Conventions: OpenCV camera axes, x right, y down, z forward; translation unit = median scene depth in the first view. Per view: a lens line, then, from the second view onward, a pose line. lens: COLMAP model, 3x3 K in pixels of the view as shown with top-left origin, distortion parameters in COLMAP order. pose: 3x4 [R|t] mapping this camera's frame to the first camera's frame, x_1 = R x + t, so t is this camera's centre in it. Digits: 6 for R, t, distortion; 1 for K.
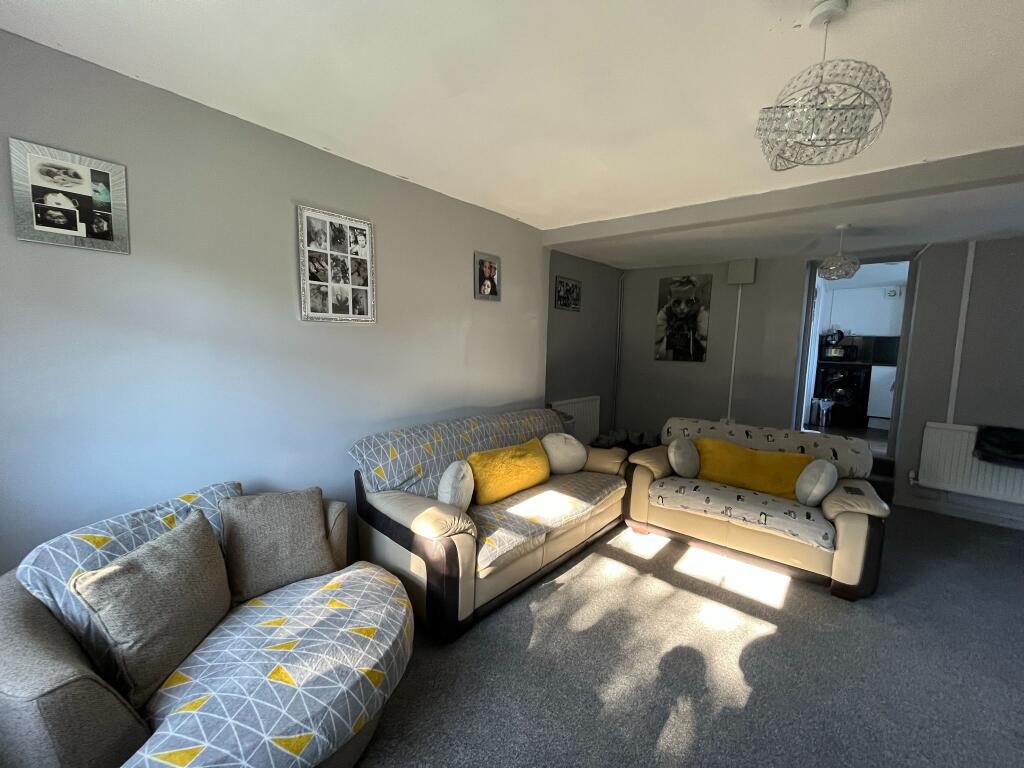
lens RADIAL K [[418.7, 0, 513.2], [0, 418.7, 384.7], [0, 0, 1]] dist [0.016342, -0.000284]
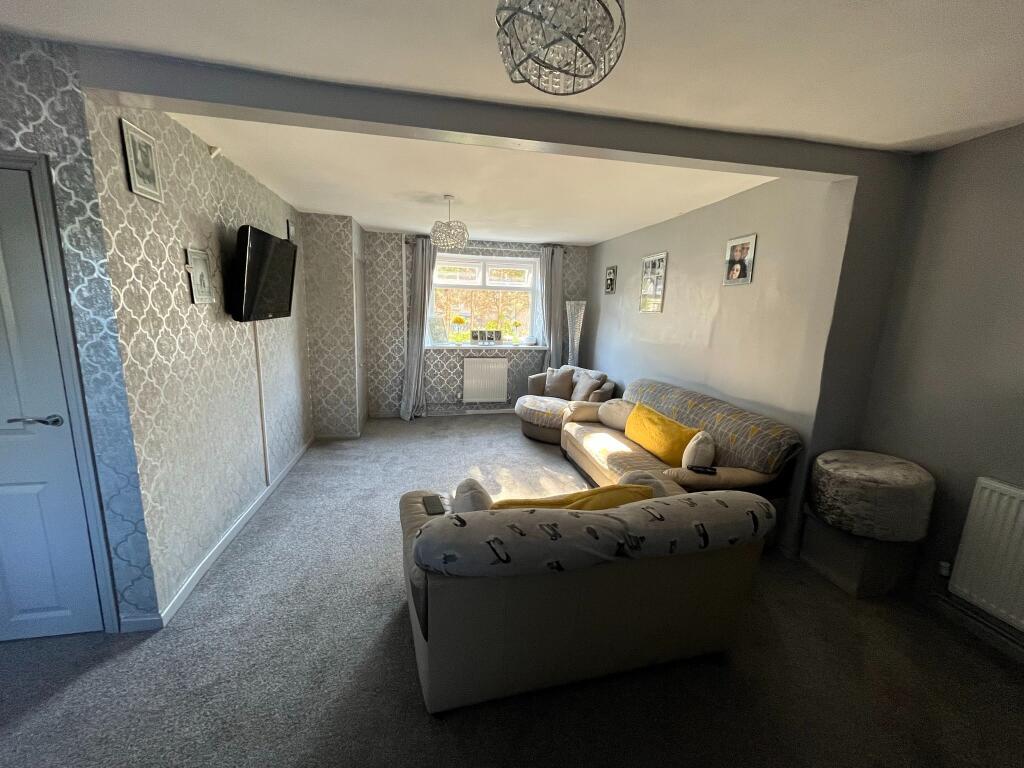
lens RADIAL K [[418.7, 0, 510.9], [0, 418.7, 387.7], [0, 0, 1]] dist [0.016342, -0.000284]
pose [[-0.606320, 0.104913, -0.788270, 1.442018], [-0.124189, 0.966604, 0.224172, -0.166844], [0.785463, 0.233815, -0.573043, 1.637416]]
